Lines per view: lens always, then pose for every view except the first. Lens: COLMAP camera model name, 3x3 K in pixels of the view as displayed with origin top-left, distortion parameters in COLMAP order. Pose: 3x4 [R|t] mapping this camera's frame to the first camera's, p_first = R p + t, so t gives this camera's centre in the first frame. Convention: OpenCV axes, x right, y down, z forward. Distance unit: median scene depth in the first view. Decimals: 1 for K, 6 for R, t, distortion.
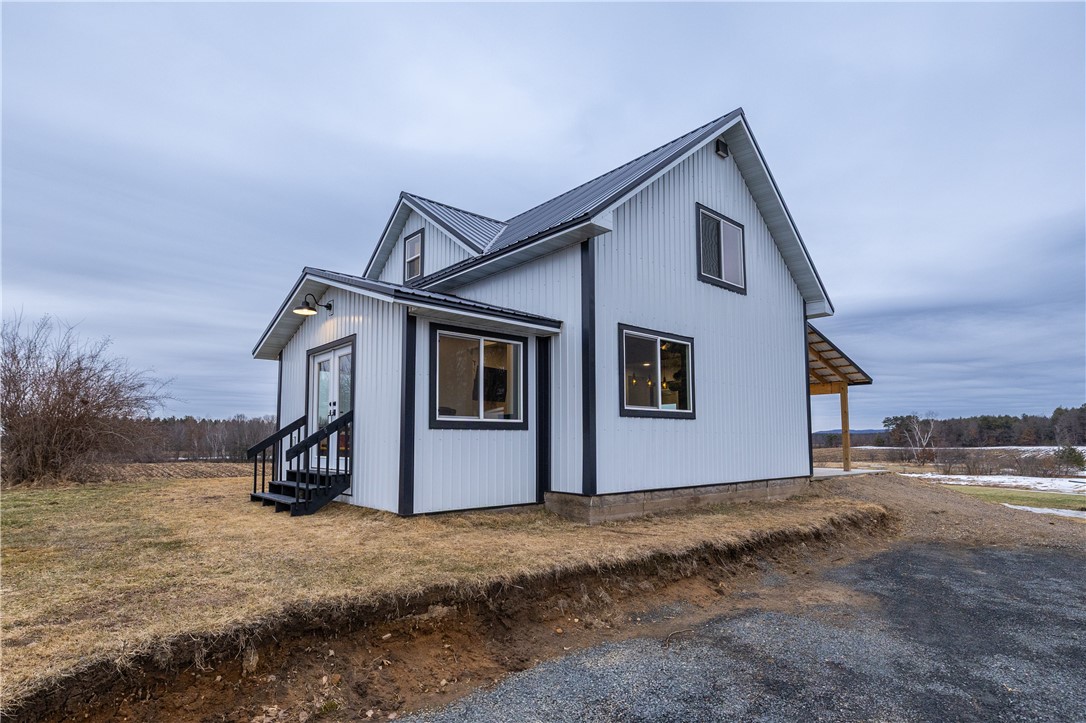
lens RADIAL K [[546.9, 0, 547.3], [0, 546.9, 409.9], [0, 0, 1]] dist [0.000748, 0.000475]
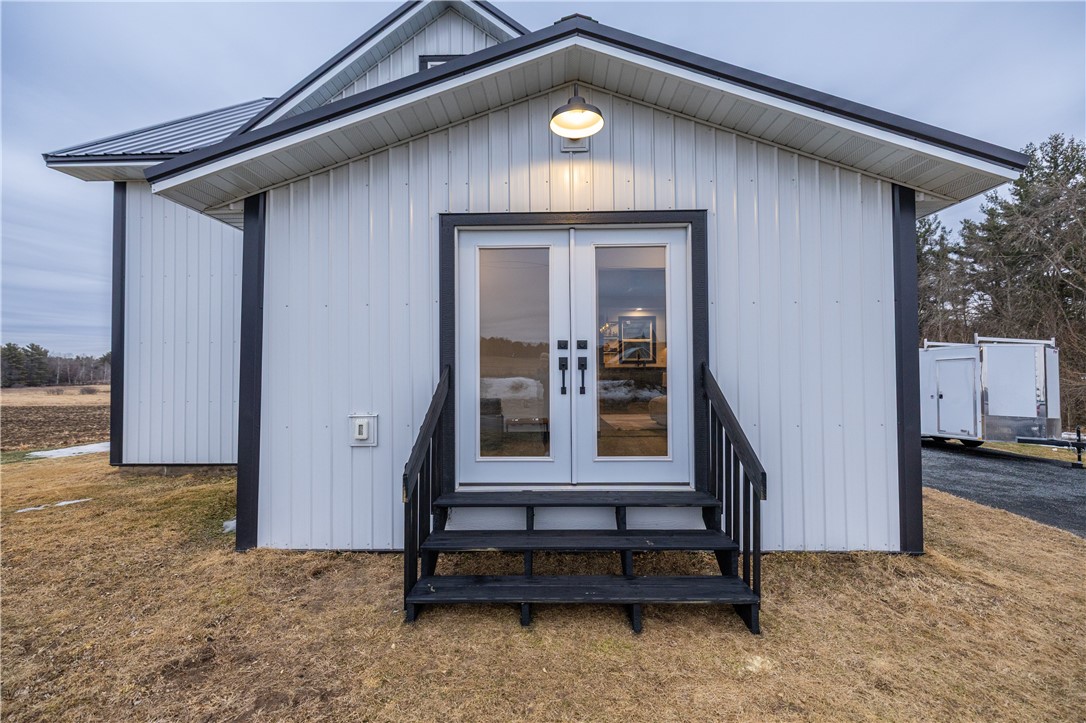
lens RADIAL K [[456.2, 0, 543.0], [0, 456.2, 361.5], [0, 0, 1]] dist [-0.001047, -0.000245]
pose [[0.690665, 0.019016, 0.722925, -0.682650], [-0.037511, 0.999251, 0.009553, 0.001090], [-0.722202, -0.033716, 0.690860, 0.743572]]
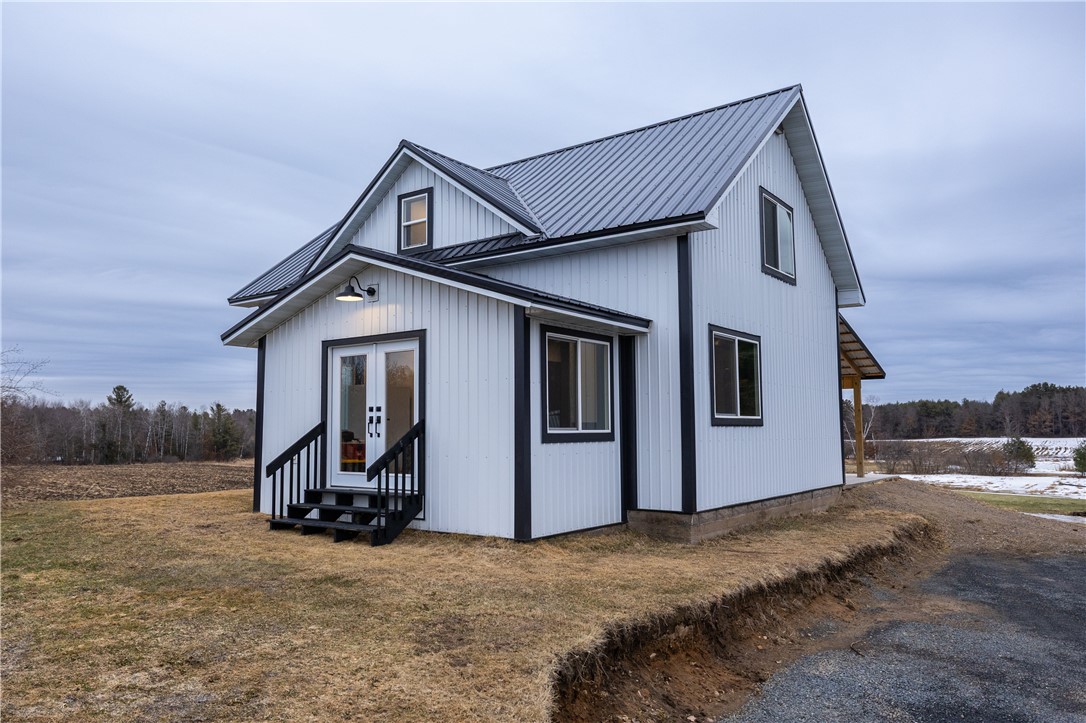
lens RADIAL K [[767.4, 0, 536.5], [0, 767.4, 379.2], [0, 0, 1]] dist [-0.002189, -0.000354]
pose [[0.978584, 0.012836, 0.205448, -0.385521], [-0.010398, 0.999862, -0.012940, -0.042873], [-0.205586, 0.010526, 0.978582, -0.183695]]
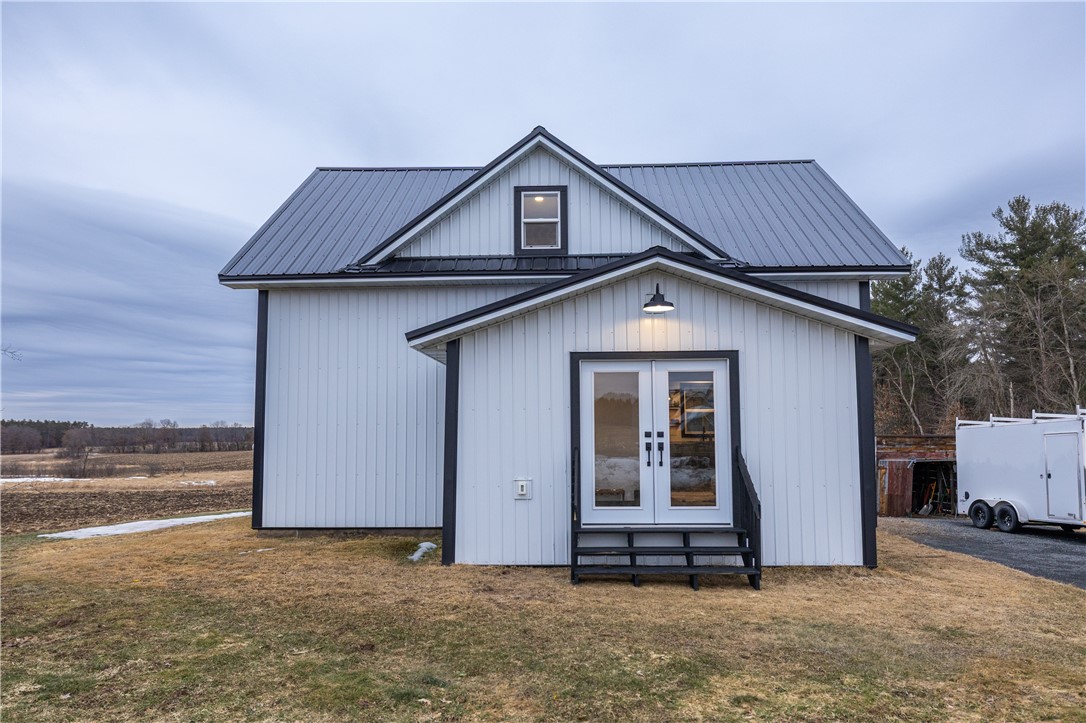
lens RADIAL K [[767.4, 0, 536.5], [0, 767.4, 379.2], [0, 0, 1]] dist [-0.002189, -0.000354]
pose [[0.703043, 0.060916, 0.708533, -1.222597], [-0.038300, 0.998122, -0.047811, -0.028951], [-0.710115, 0.006476, 0.704056, 0.386316]]
